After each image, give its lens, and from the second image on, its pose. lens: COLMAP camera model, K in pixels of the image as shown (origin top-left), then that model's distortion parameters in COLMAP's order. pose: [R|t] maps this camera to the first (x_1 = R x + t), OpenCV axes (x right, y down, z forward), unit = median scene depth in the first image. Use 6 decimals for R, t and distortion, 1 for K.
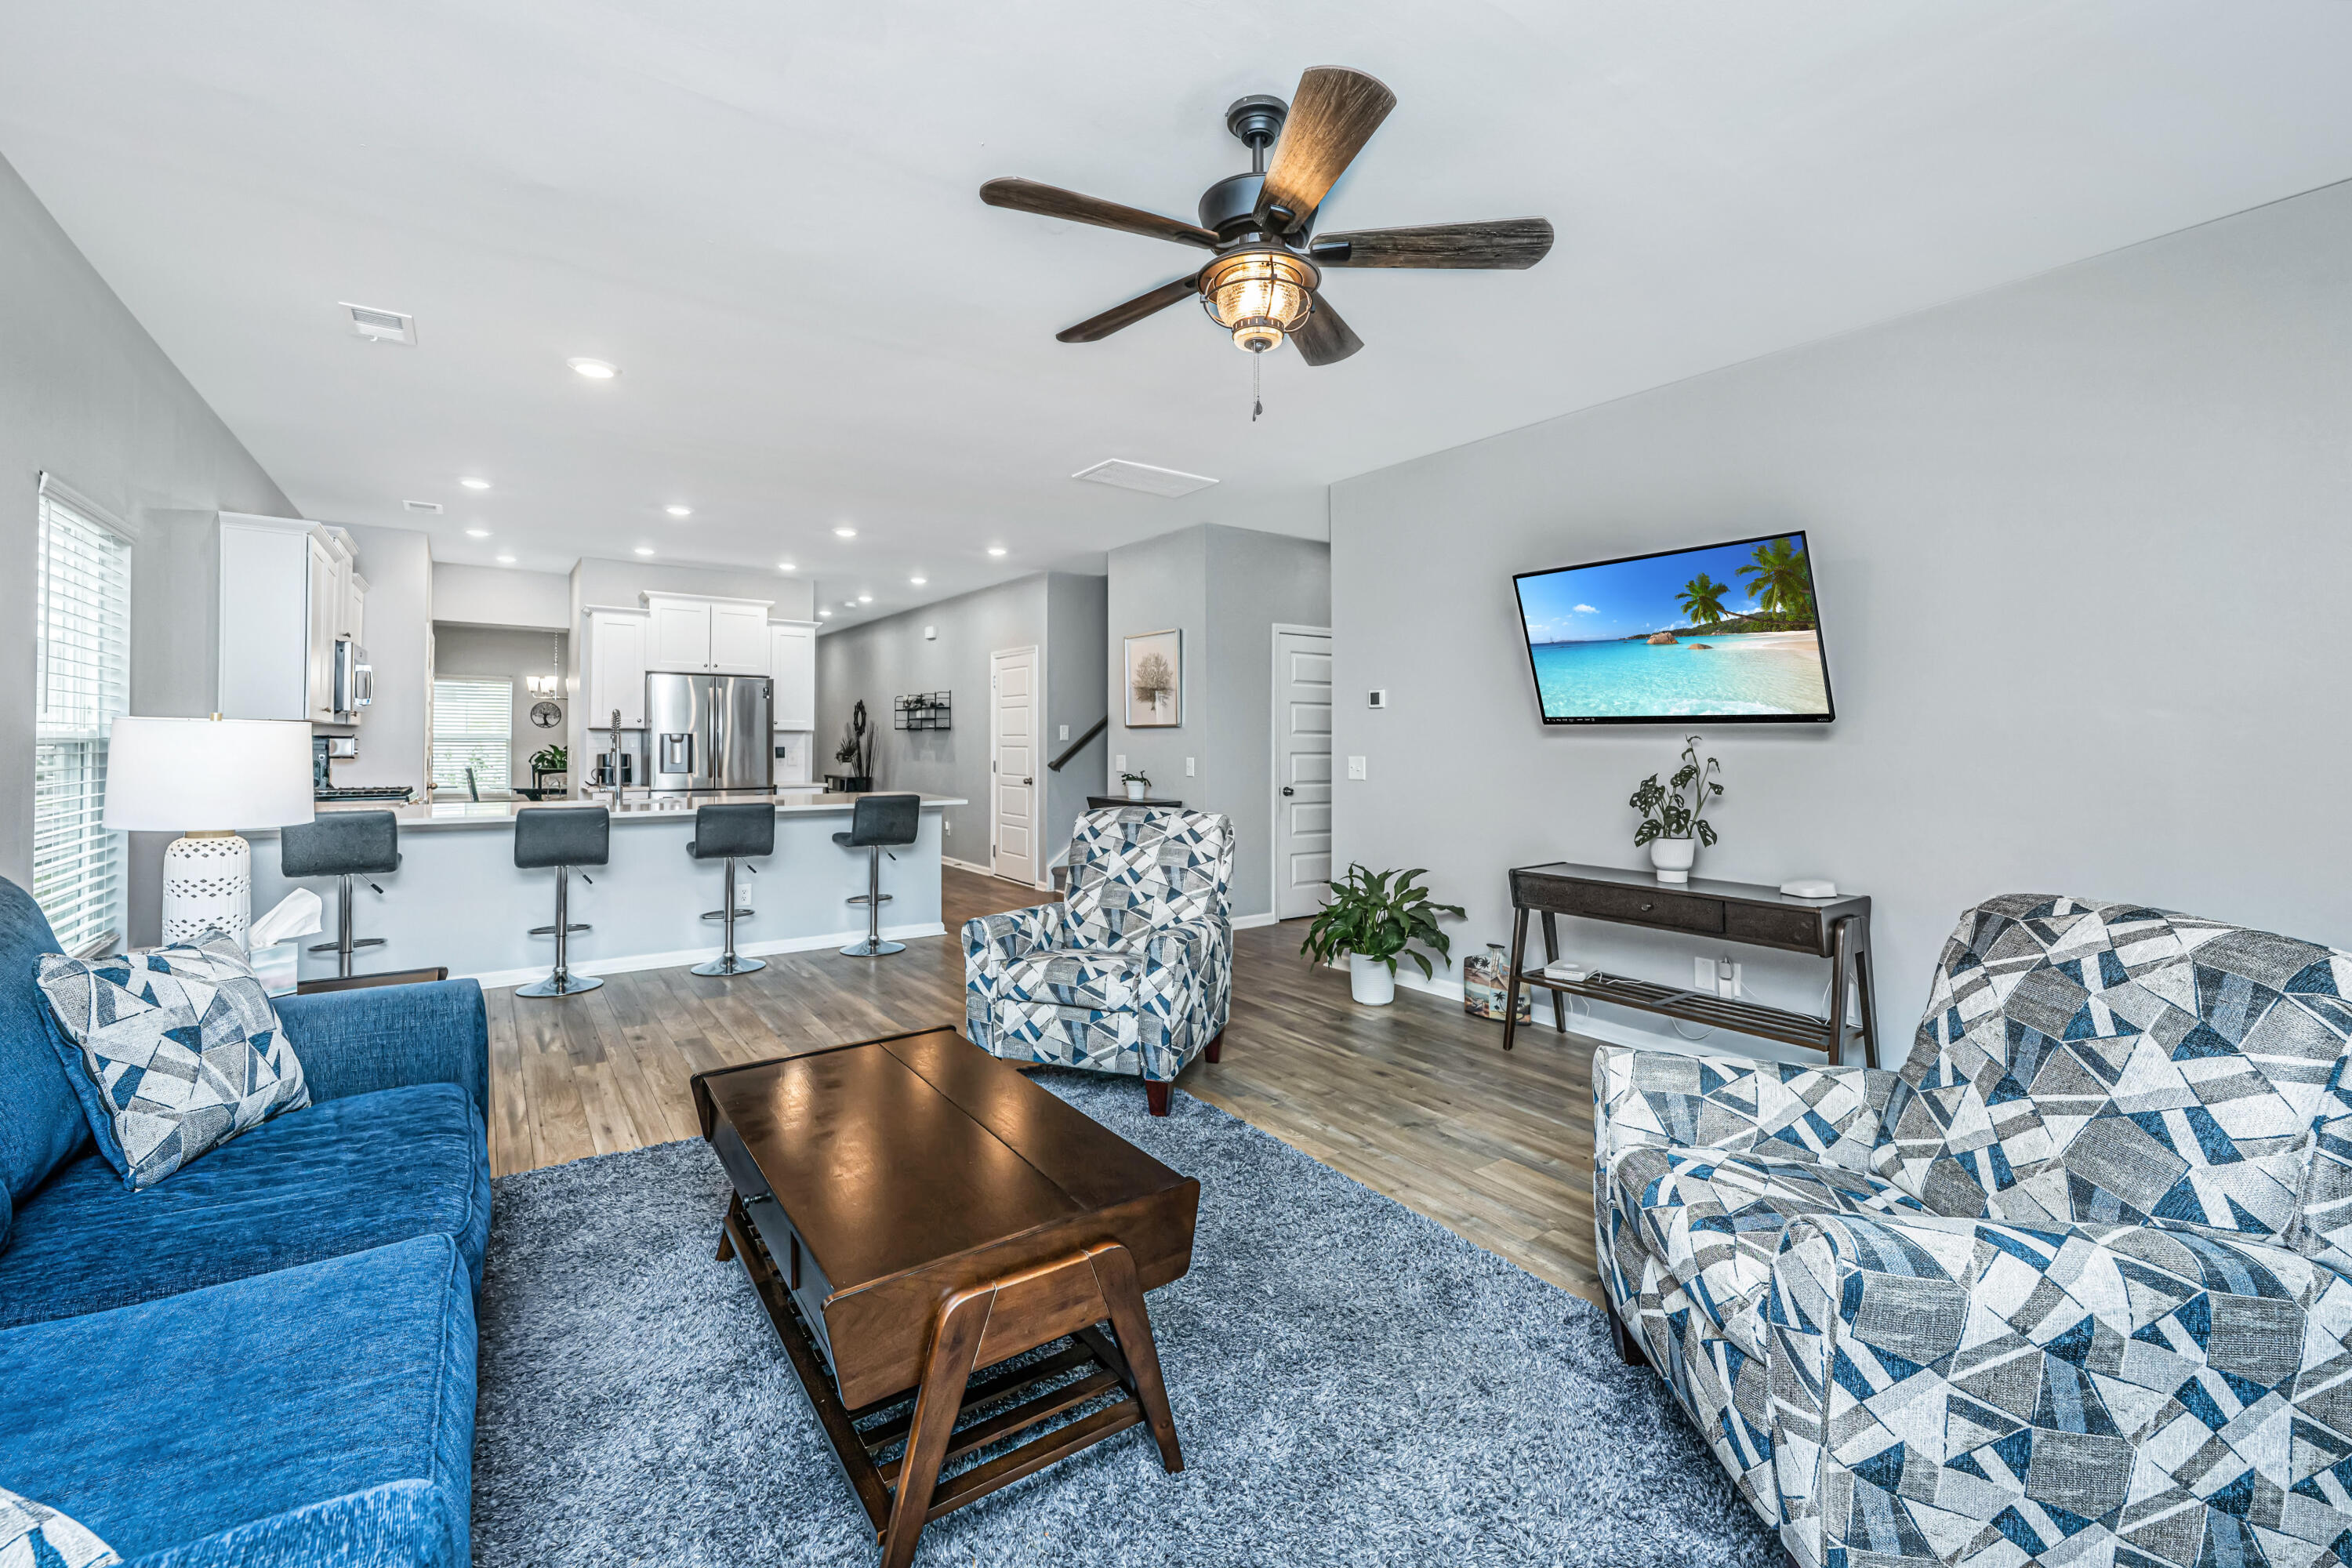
lens RADIAL K [[920.3, 0, 1104.6], [0, 920.3, 740.6], [0, 0, 1]] dist [0.001063, 0.000044]
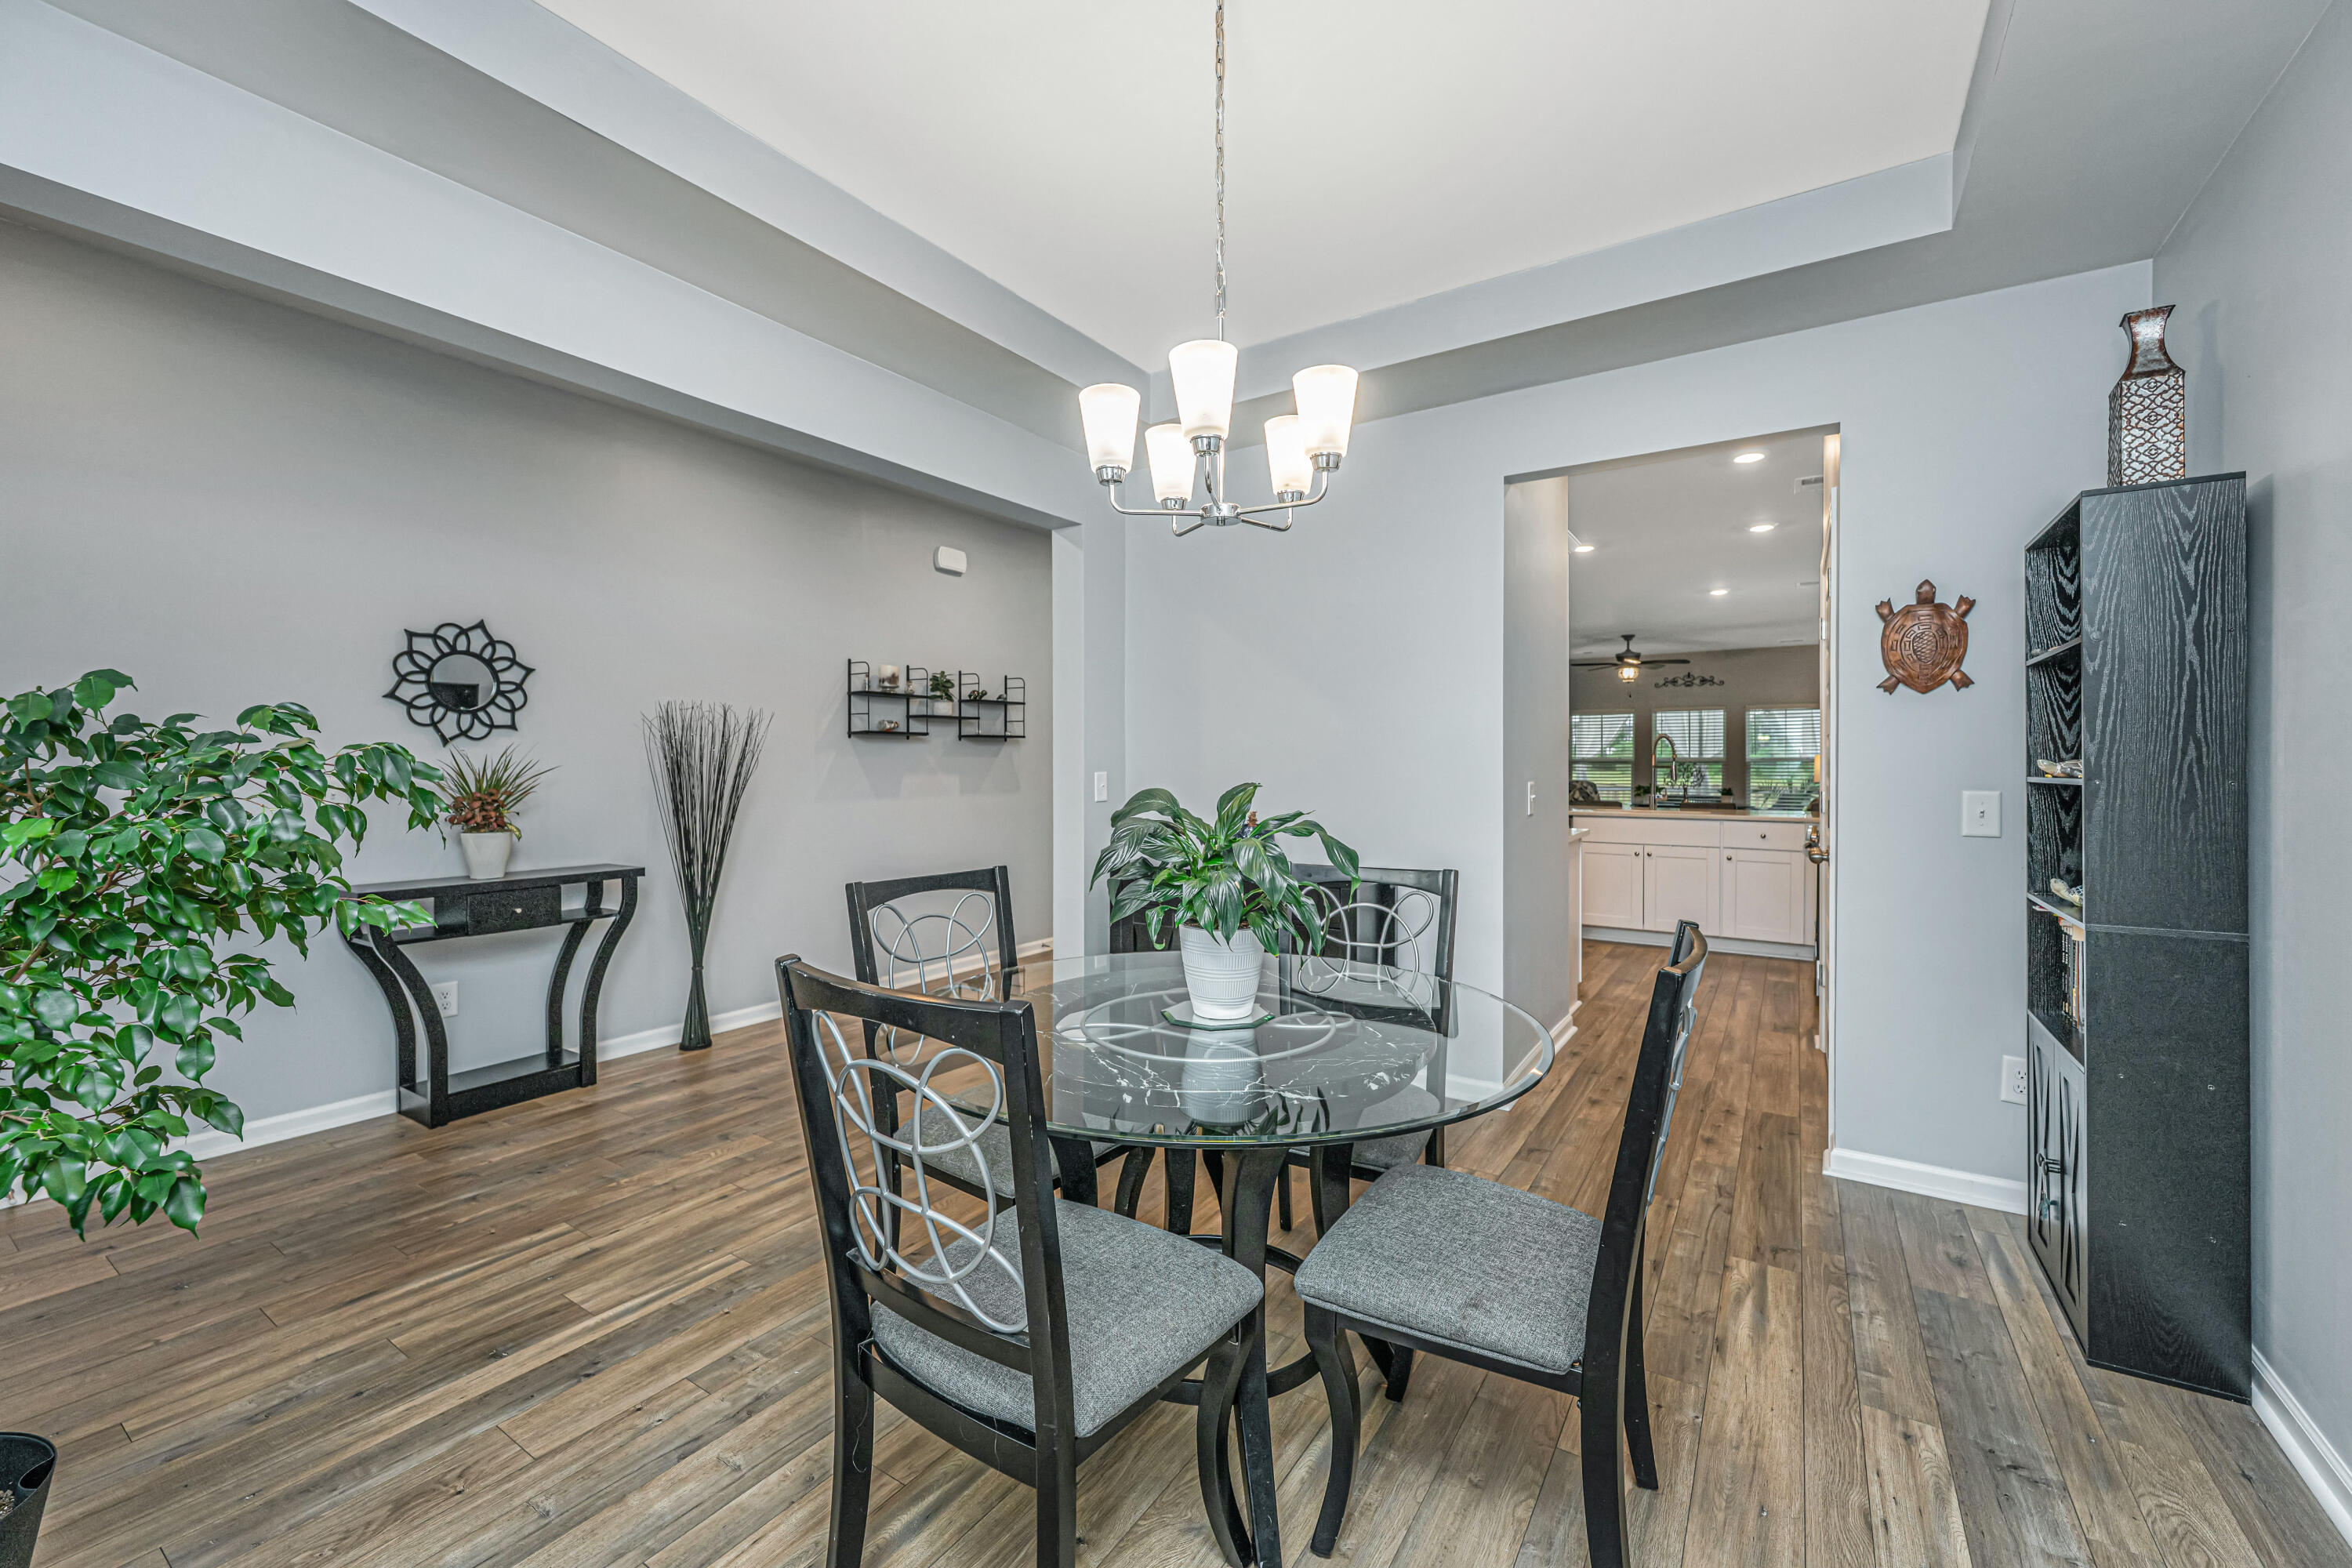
lens RADIAL K [[933.9, 0, 1175.9], [0, 933.9, 753.0], [0, 0, 1]] dist [0.002466, 0.000244]
pose [[-0.390808, -0.000135, 0.920472, -0.915058], [-0.003724, 0.999992, -0.001435, -0.004093], [-0.920465, -0.003989, -0.390806, 1.332534]]
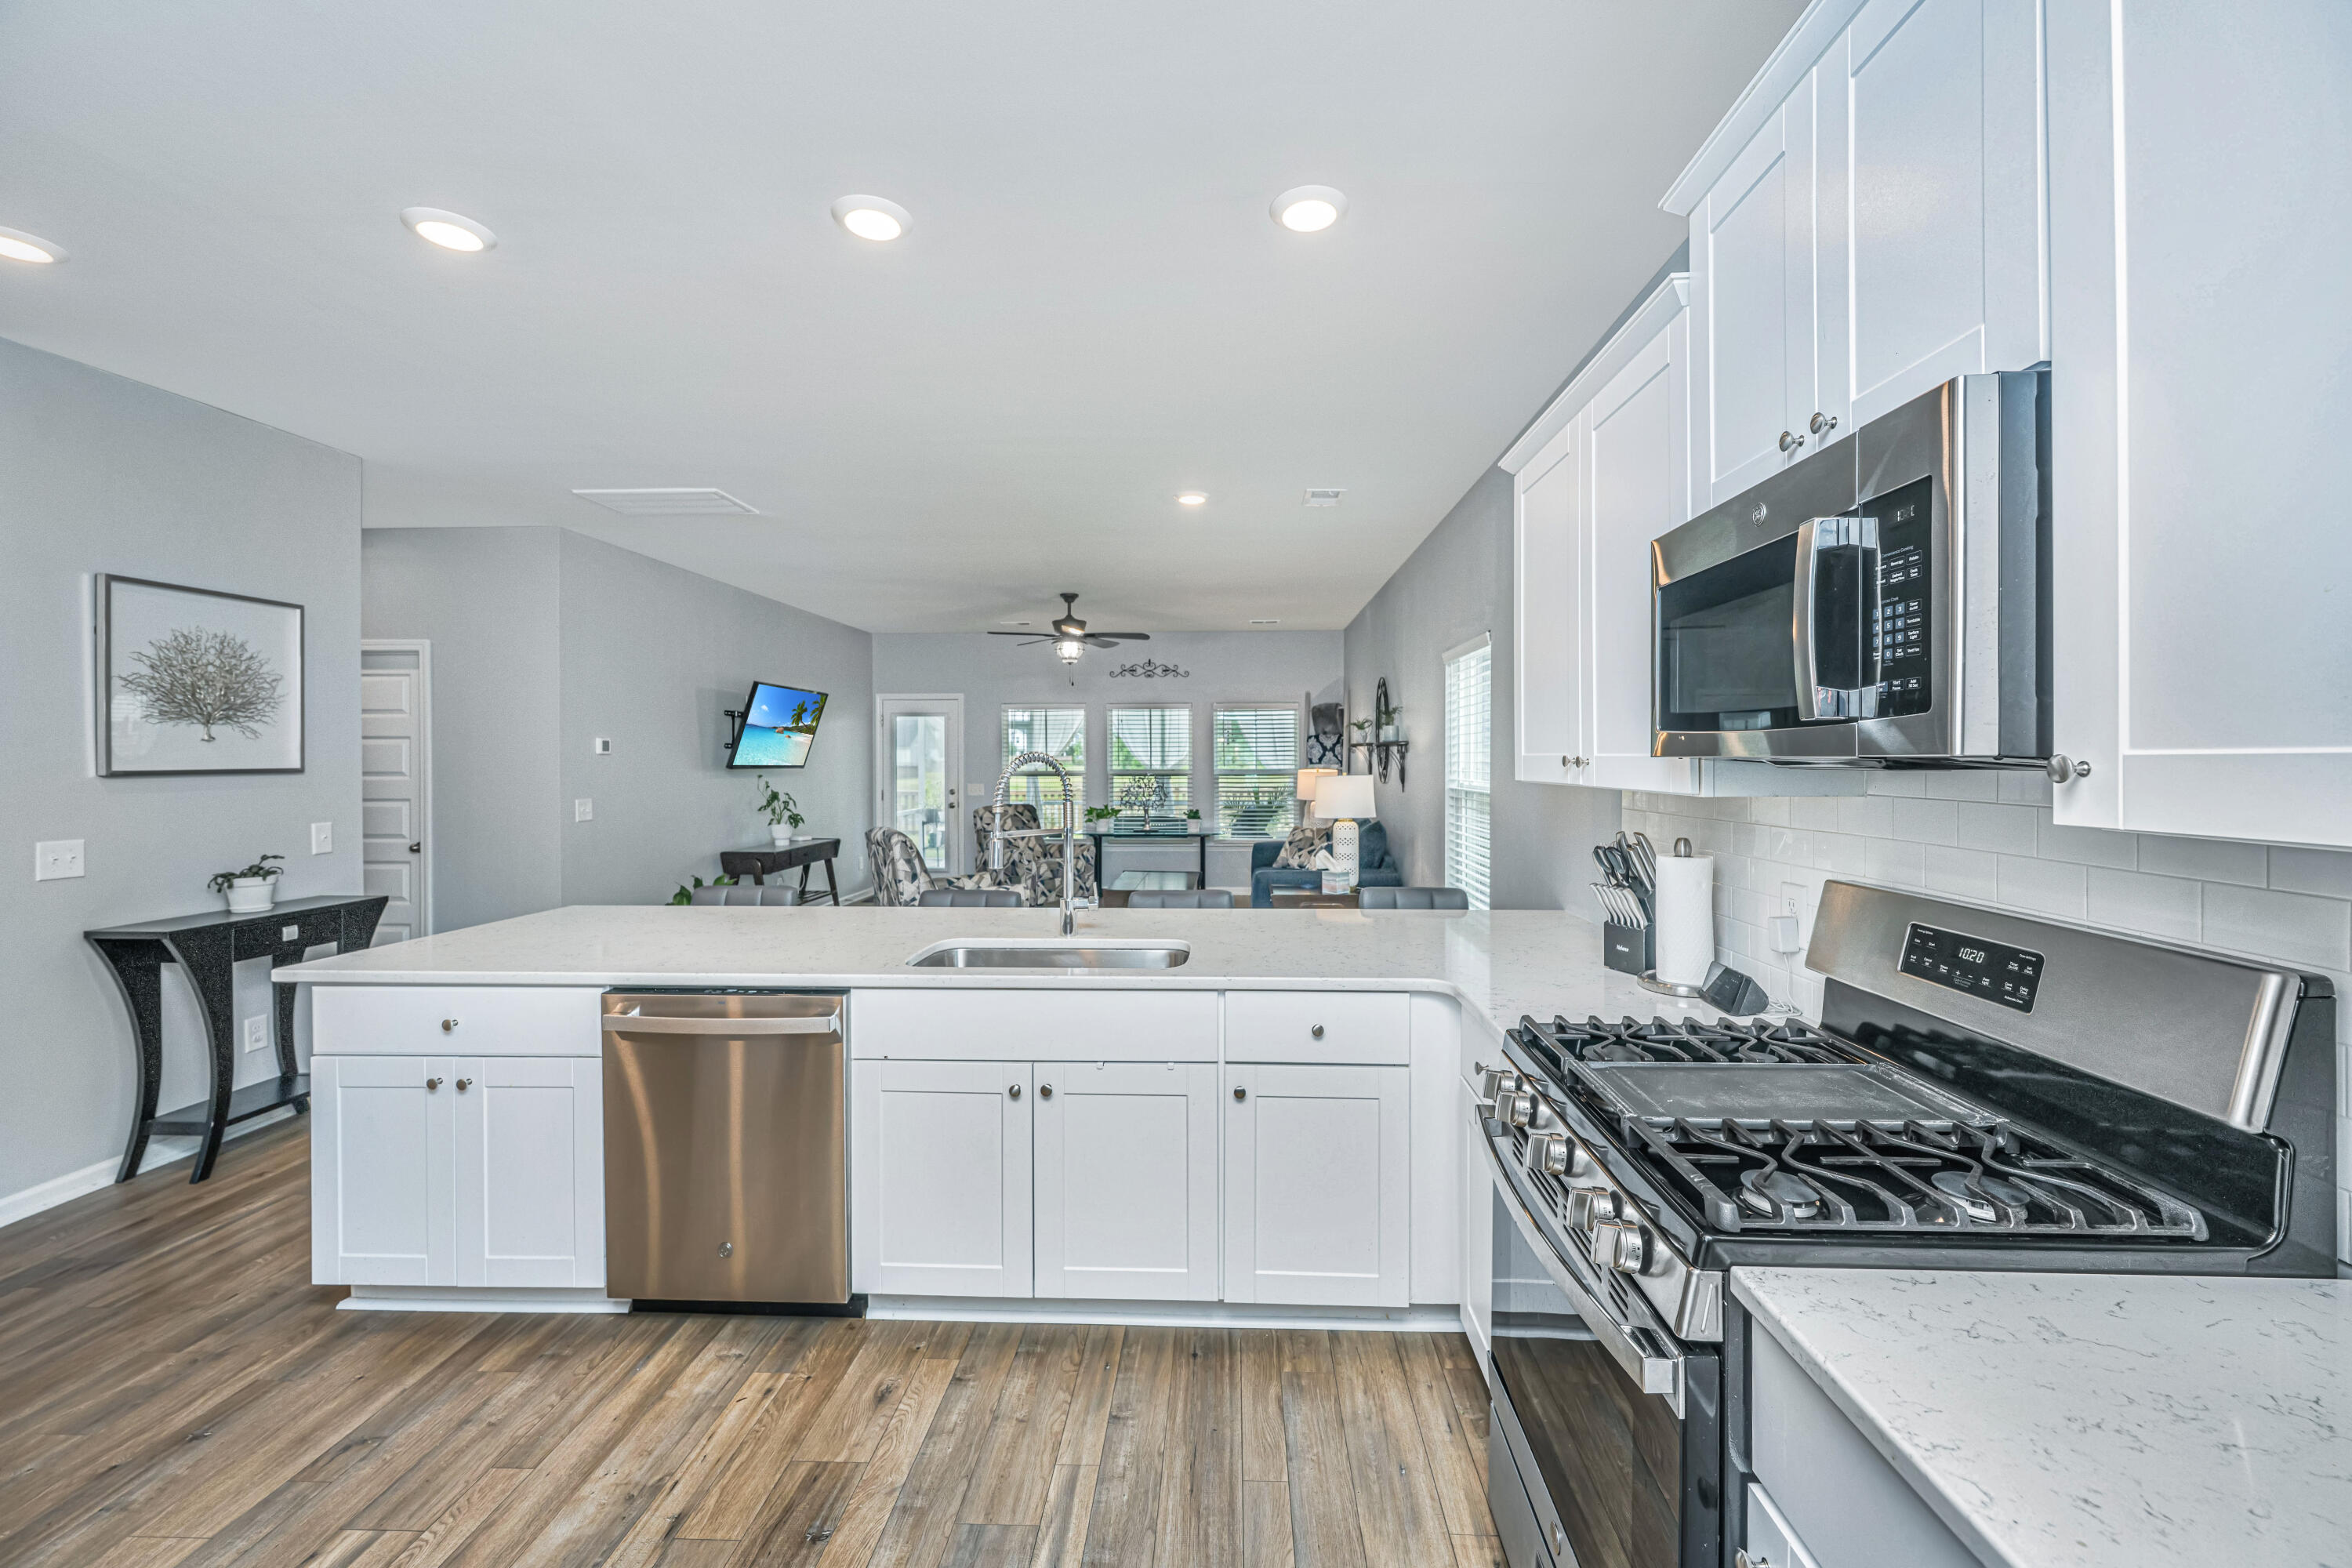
lens RADIAL K [[958.3, 0, 1215.3], [0, 958.3, 755.2], [0, 0, 1]] dist [0.001190, 0.000039]
pose [[-0.824925, -0.003818, 0.565230, -0.578816], [-0.004655, 0.999989, -0.000038, -0.022321], [-0.565223, -0.002663, -0.824934, 0.901886]]
